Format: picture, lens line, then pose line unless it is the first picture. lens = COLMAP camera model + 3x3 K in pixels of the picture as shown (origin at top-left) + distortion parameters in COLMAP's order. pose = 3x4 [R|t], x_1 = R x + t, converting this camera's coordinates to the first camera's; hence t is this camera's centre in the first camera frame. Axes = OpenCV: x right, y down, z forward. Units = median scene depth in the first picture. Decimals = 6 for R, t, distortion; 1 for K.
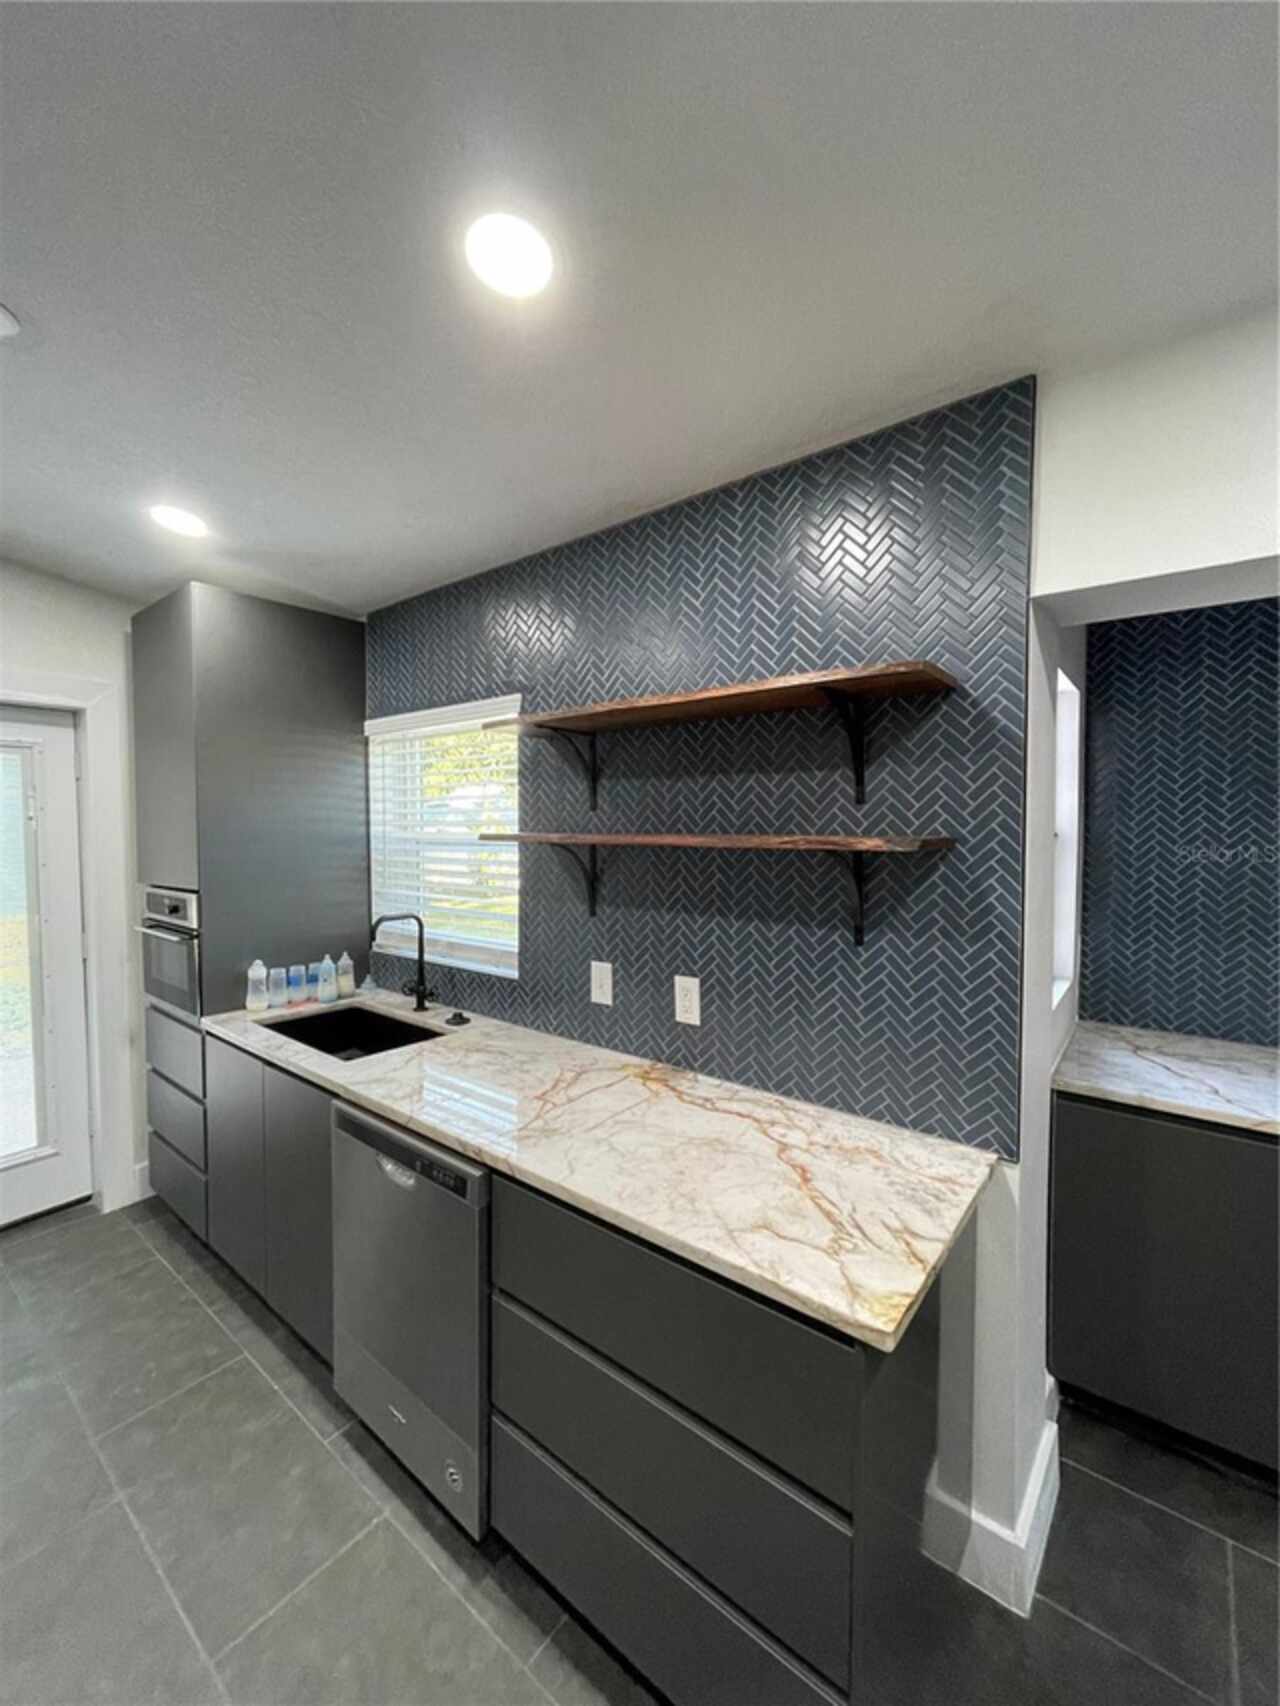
lens RADIAL K [[682.3, 0, 629.7], [0, 682.3, 845.8], [0, 0, 1]] dist [-0.007262, 0.000126]
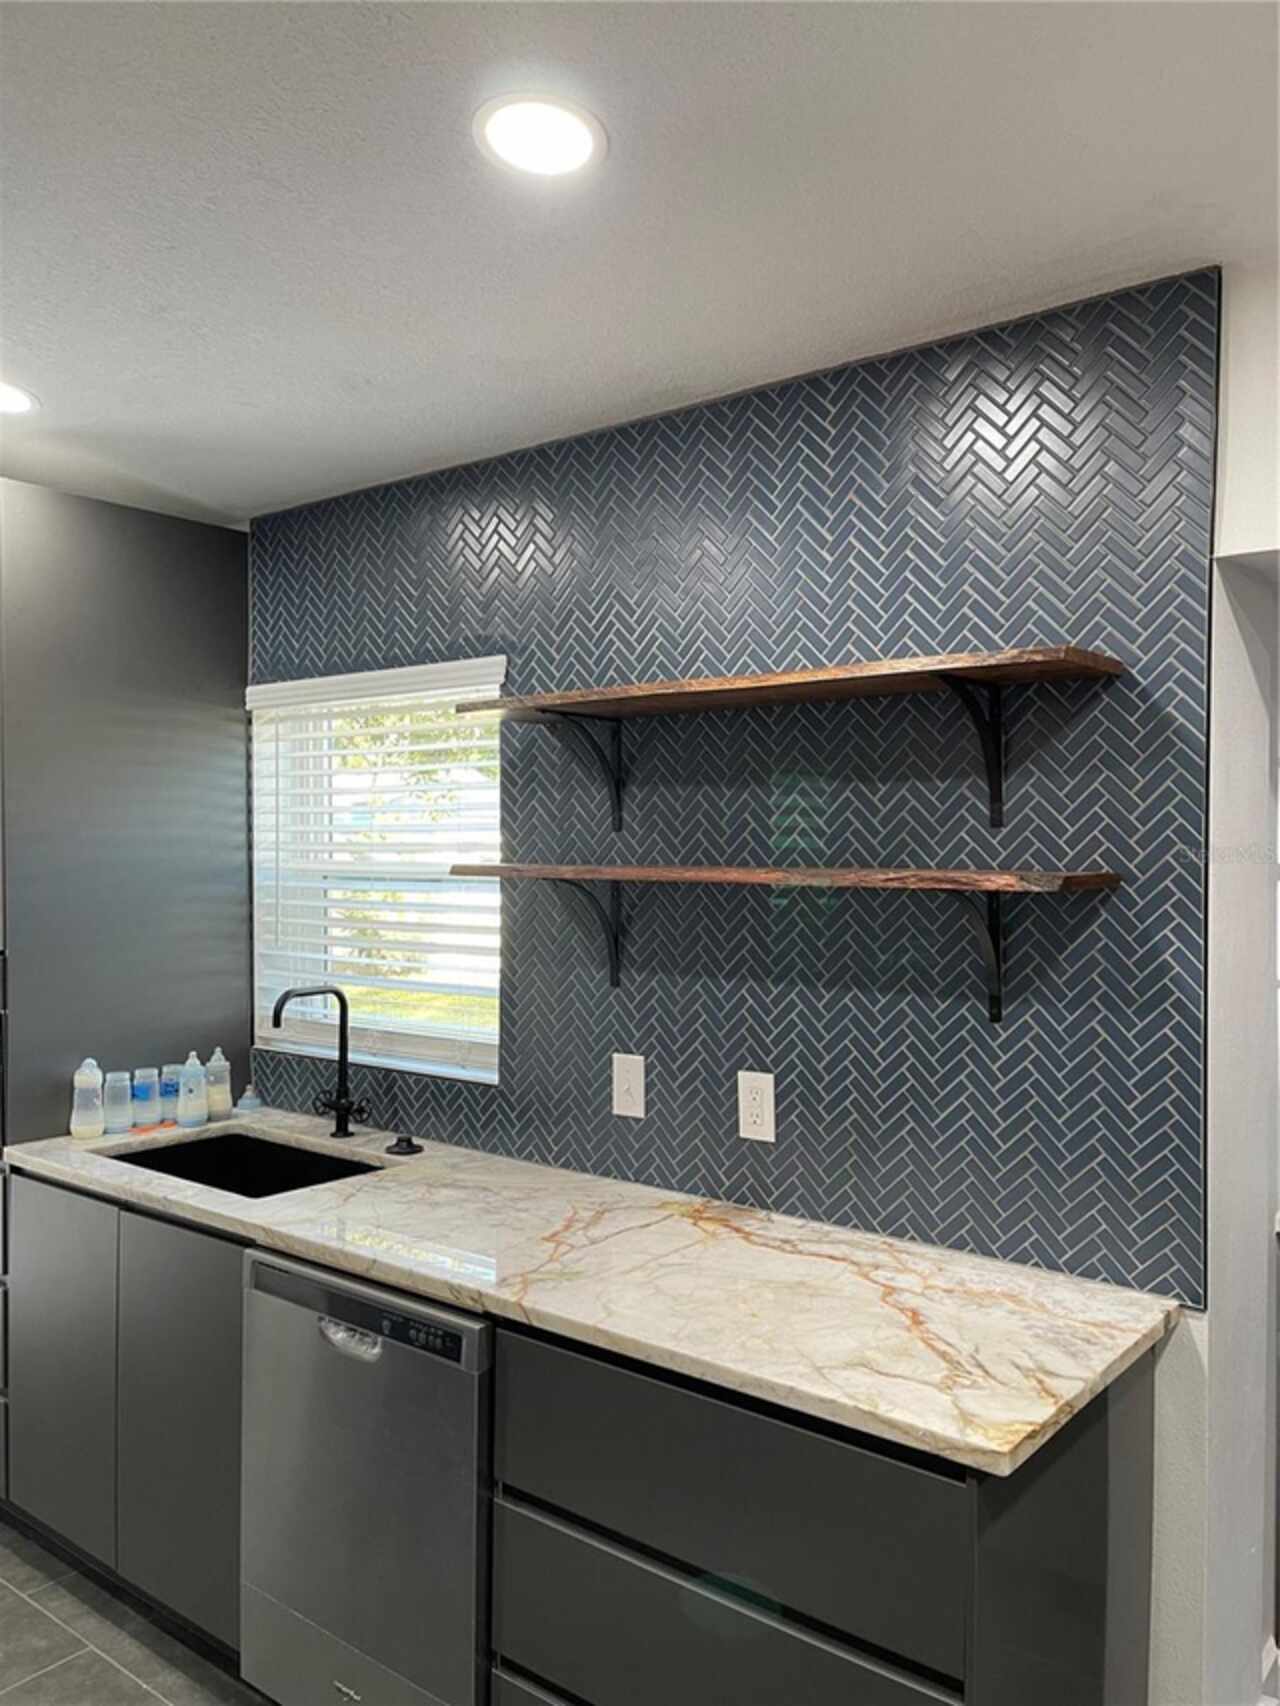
lens RADIAL K [[1280.6, 0, 641.6], [0, 1280.6, 859.3], [0, 0, 1]] dist [0.029616, -0.000131]
pose [[0.999963, 0.003015, 0.008054, -0.047320], [-0.002862, 0.999817, -0.018908, 0.000257], [-0.008109, 0.018884, 0.999789, -0.335200]]
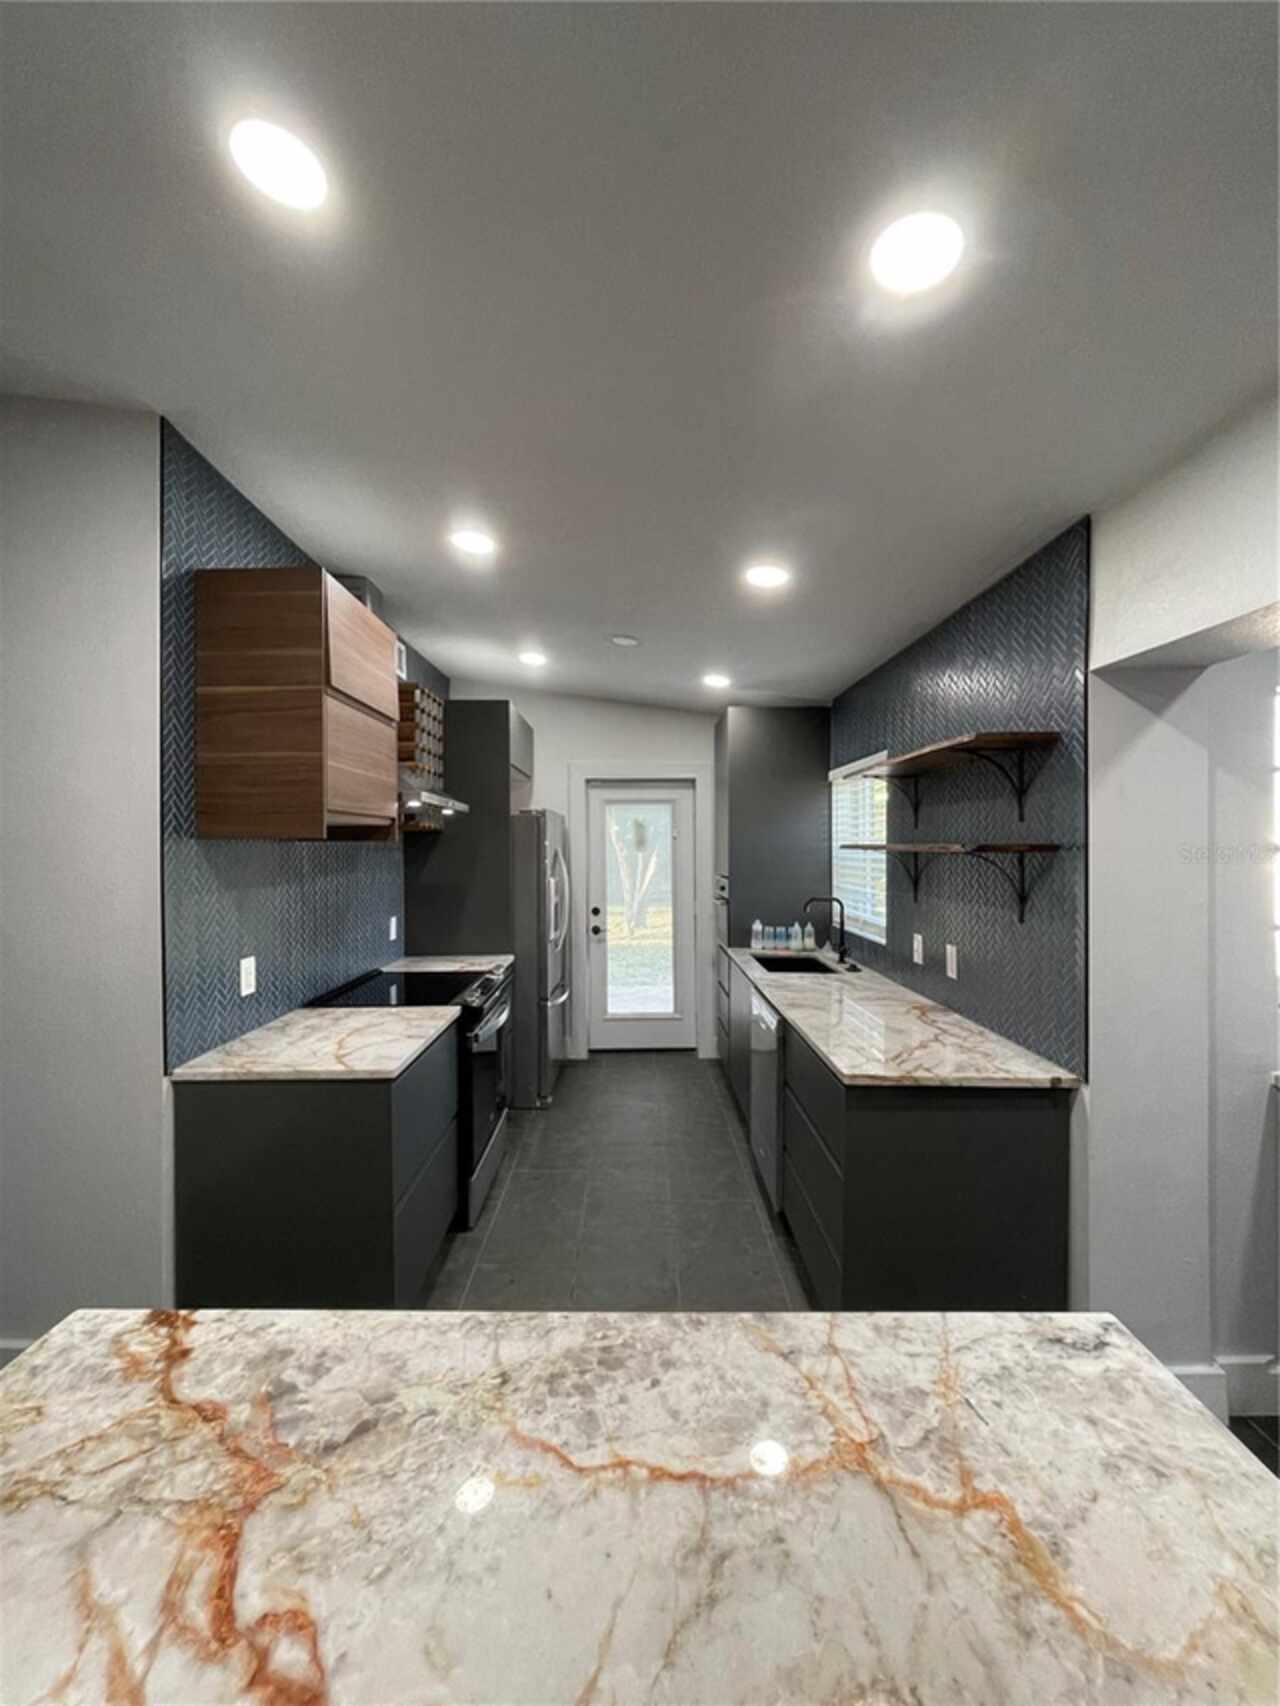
lens RADIAL K [[682.3, 0, 629.7], [0, 682.3, 845.8], [0, 0, 1]] dist [-0.007262, 0.000126]
pose [[0.623581, -0.001525, -0.781757, 0.849431], [-0.019128, 0.999669, -0.017208, 0.025491], [0.781525, 0.025684, 0.623345, -0.458789]]
